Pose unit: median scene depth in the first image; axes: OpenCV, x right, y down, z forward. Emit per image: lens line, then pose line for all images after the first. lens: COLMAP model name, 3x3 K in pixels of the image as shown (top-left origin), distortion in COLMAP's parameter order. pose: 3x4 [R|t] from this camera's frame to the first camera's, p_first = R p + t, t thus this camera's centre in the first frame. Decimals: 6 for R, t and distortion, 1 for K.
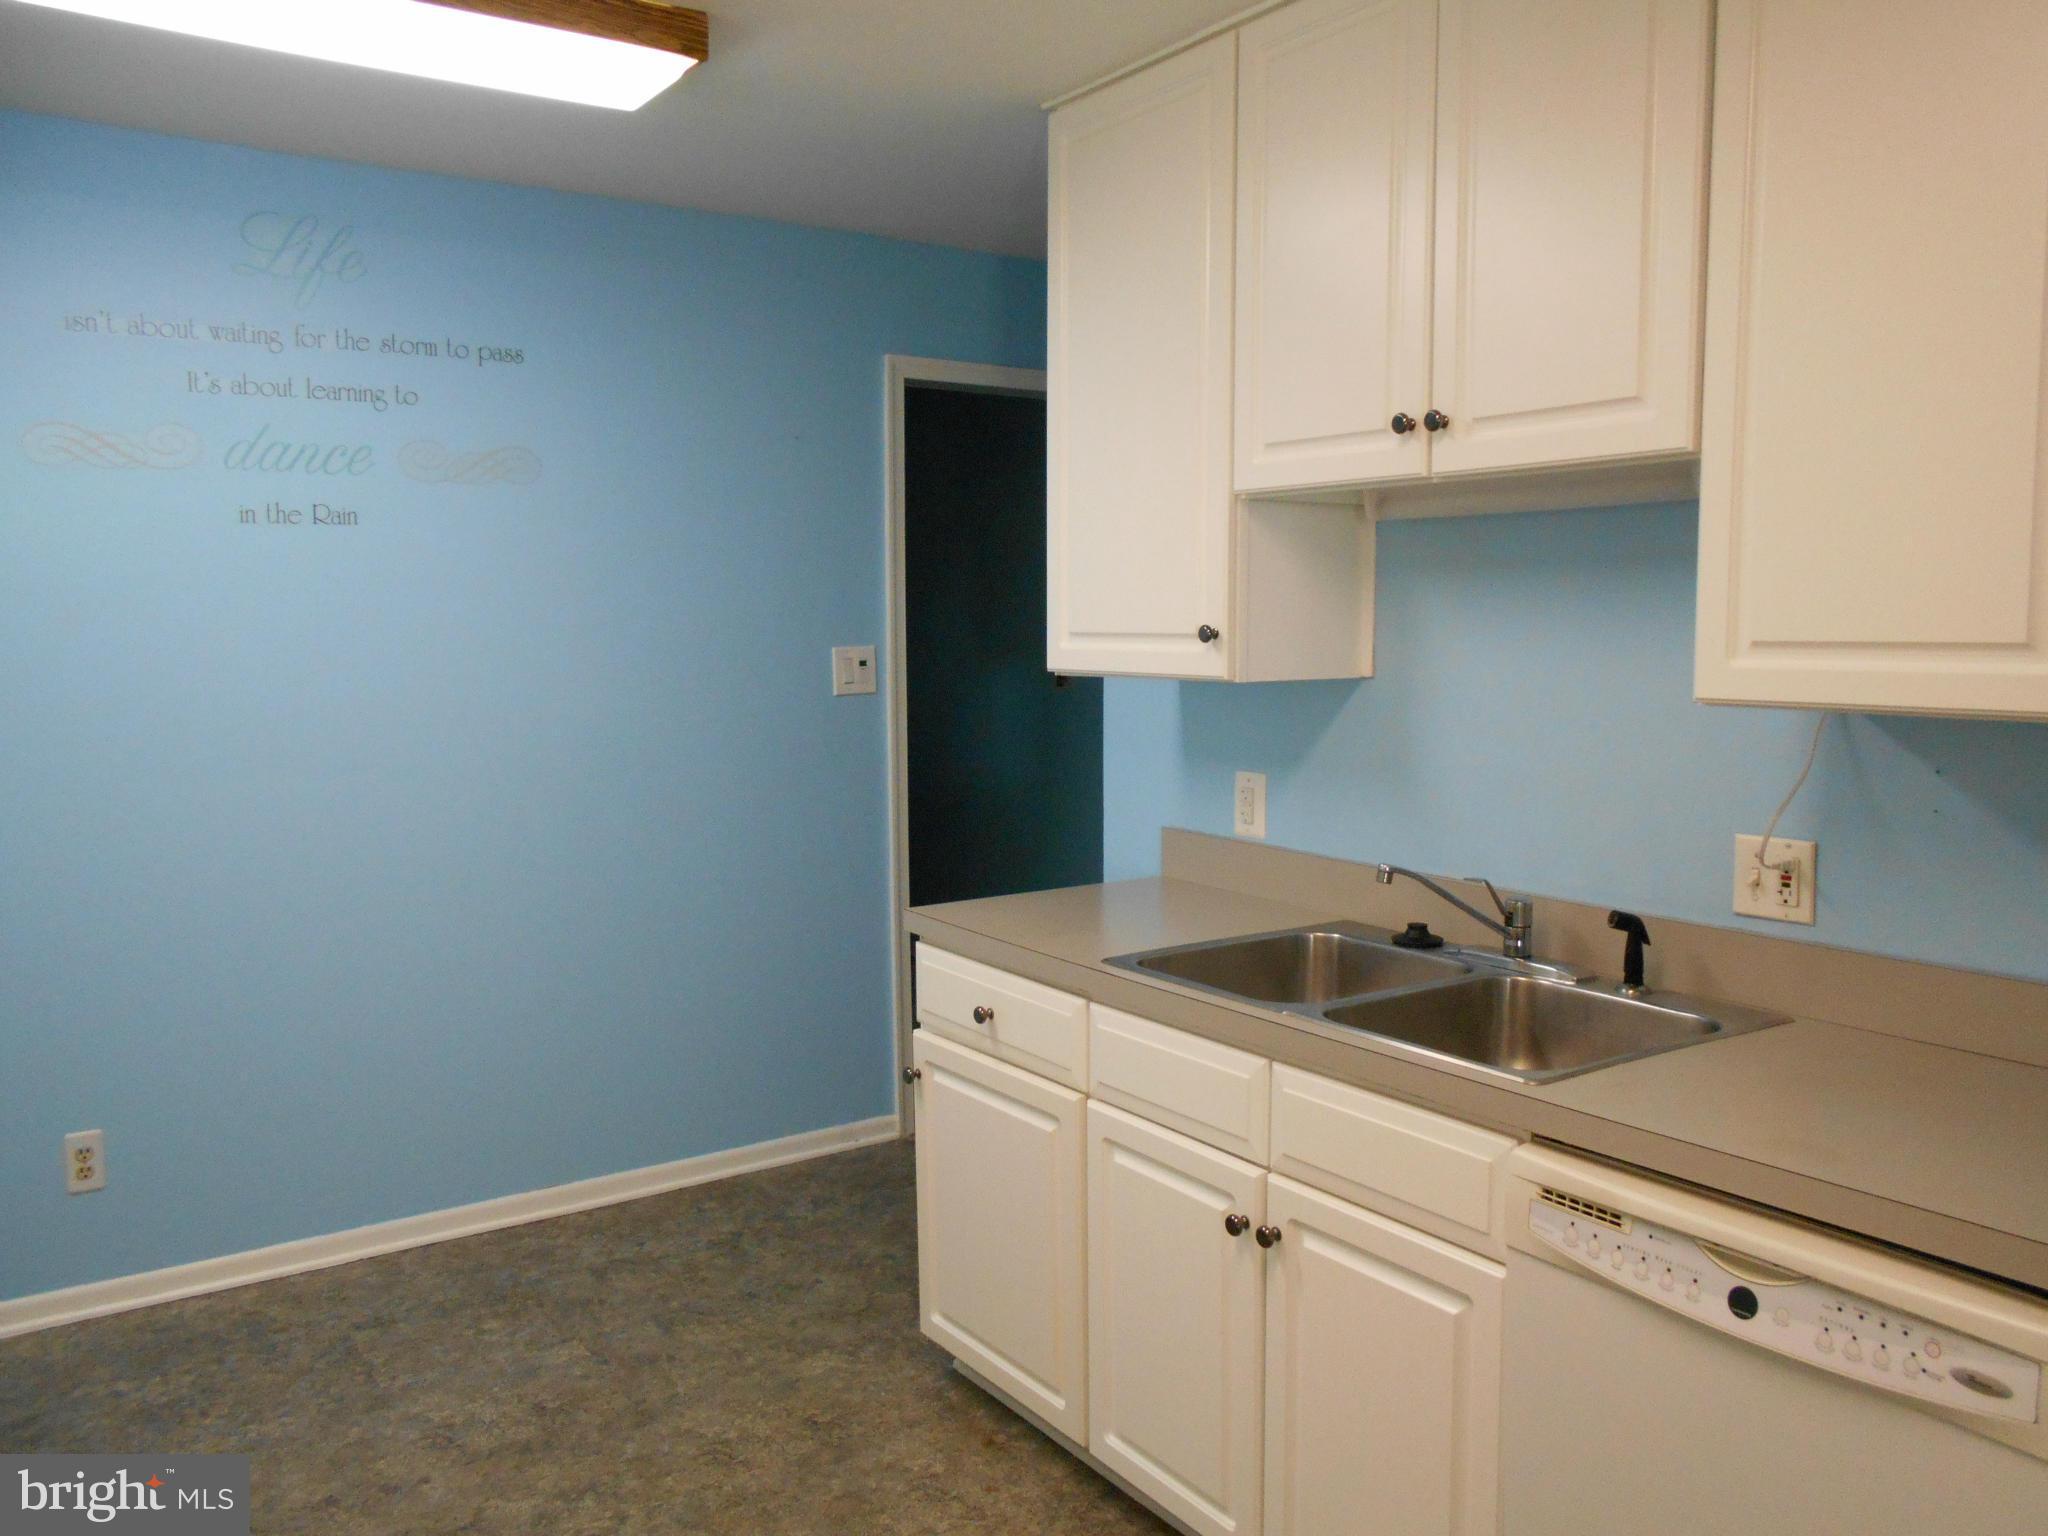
lens RADIAL K [[1622.4, 0, 1024.1], [0, 1622.4, 768.3], [0, 0, 1]] dist [-0.002655, 0.007199]
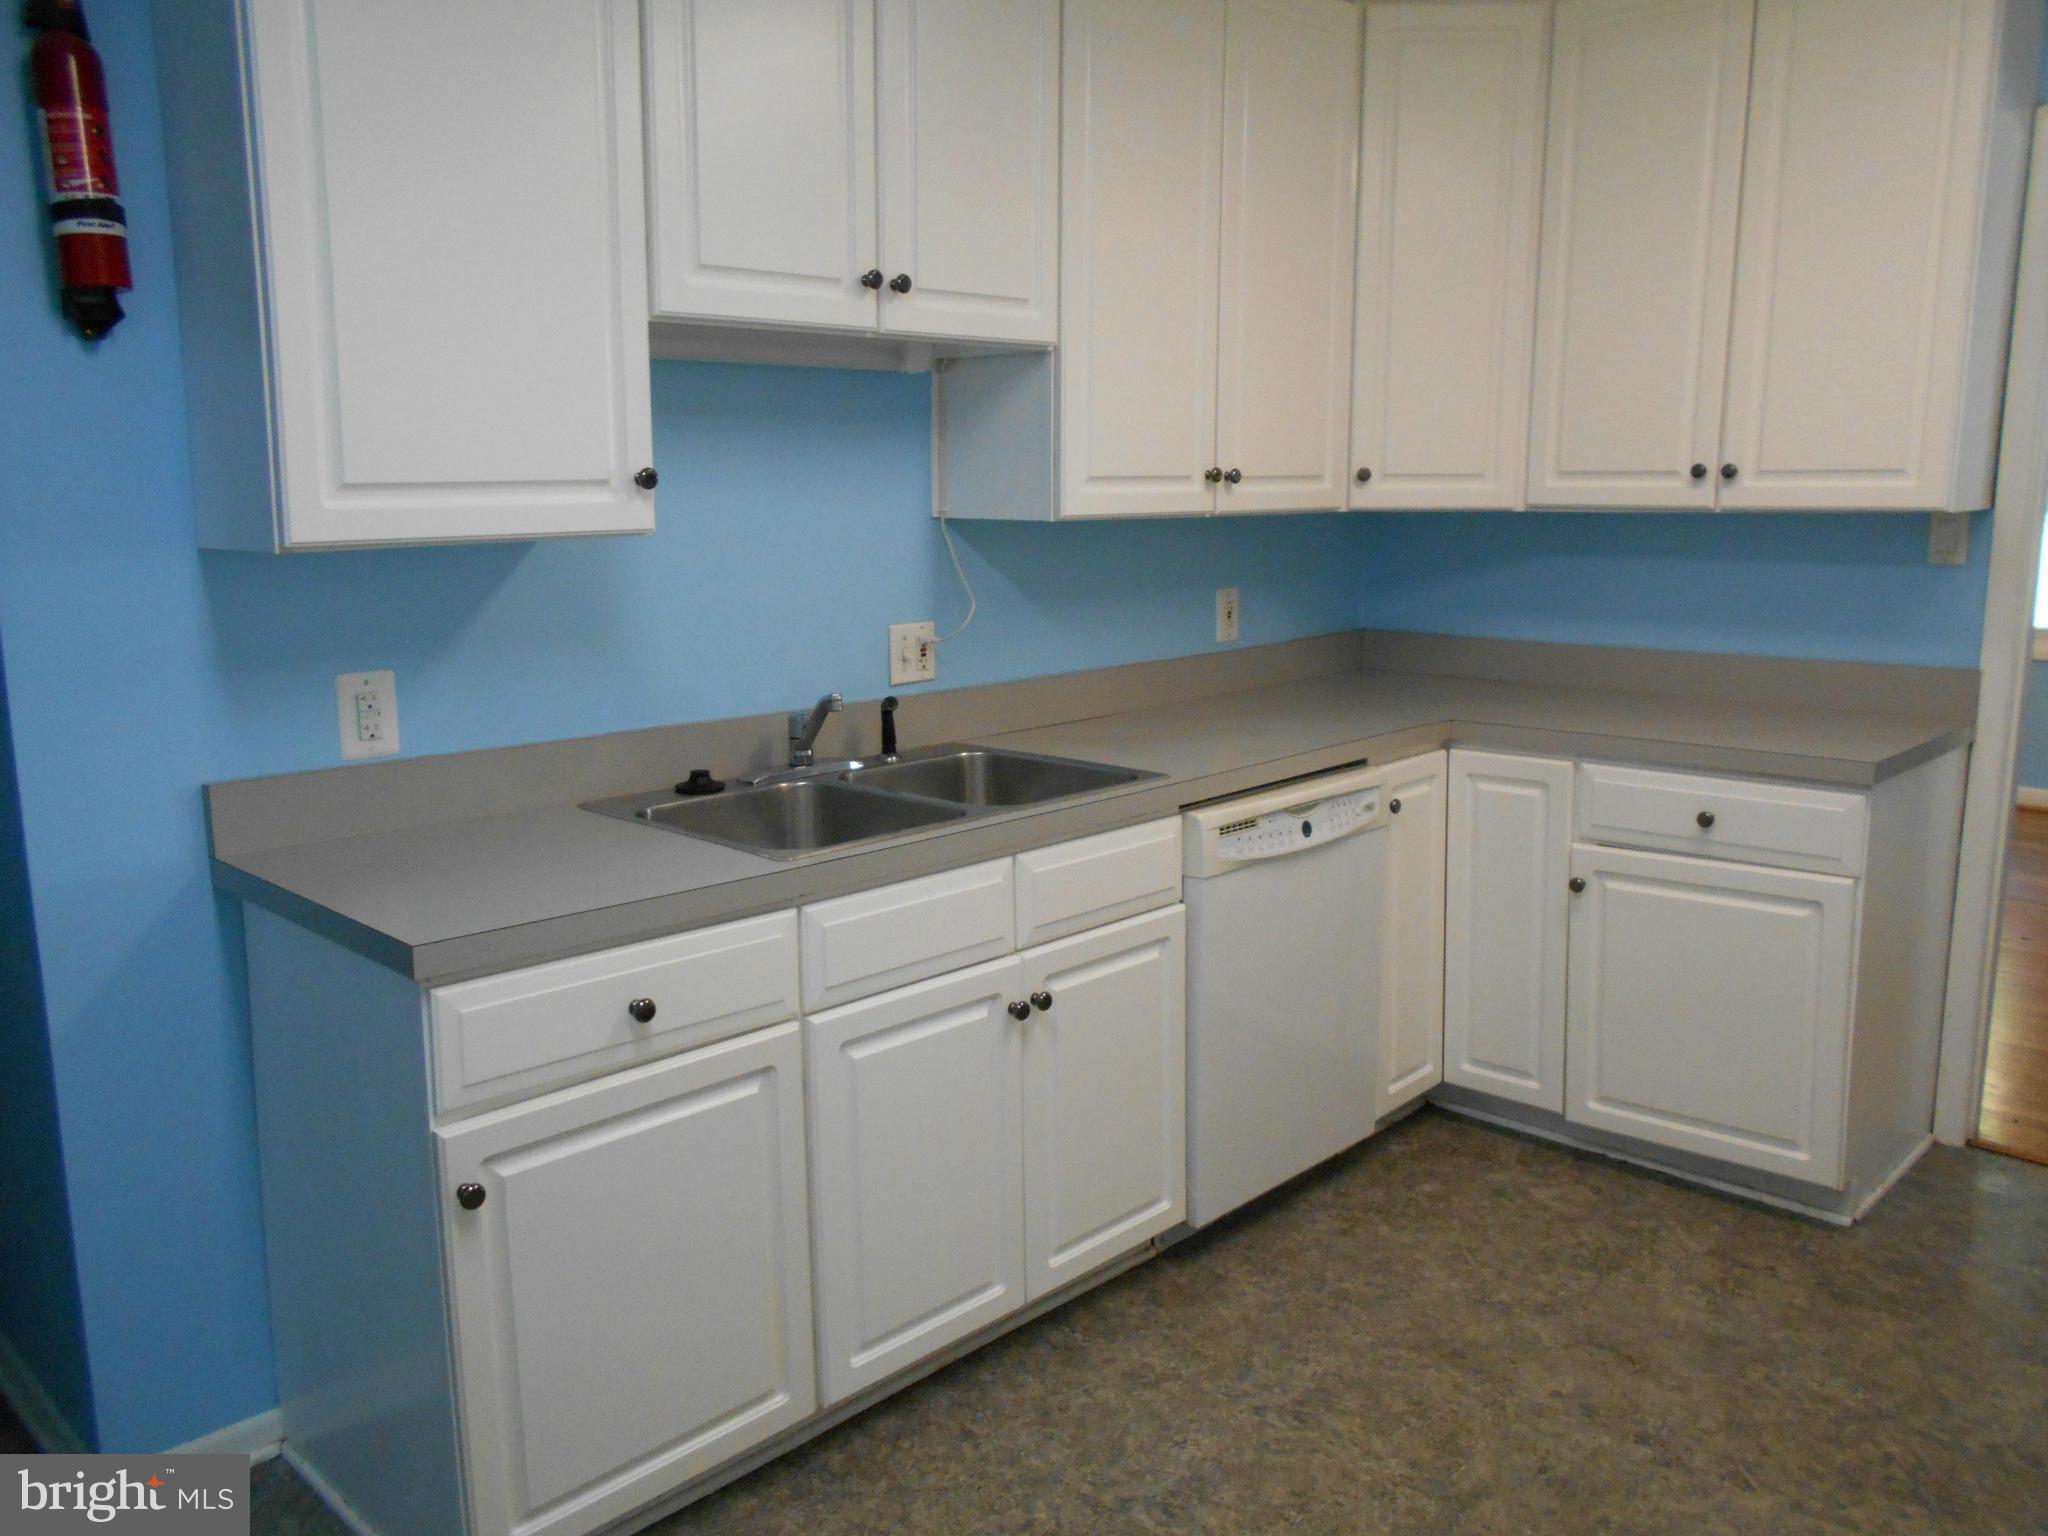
lens RADIAL K [[1622.4, 0, 1022.9], [0, 1622.4, 766.4], [0, 0, 1]] dist [-0.002655, 0.007199]
pose [[-0.196155, -0.171428, 0.965472, -0.907935], [0.102023, 0.975688, 0.193970, -0.096411], [-0.975251, 0.136549, -0.173897, 1.155837]]
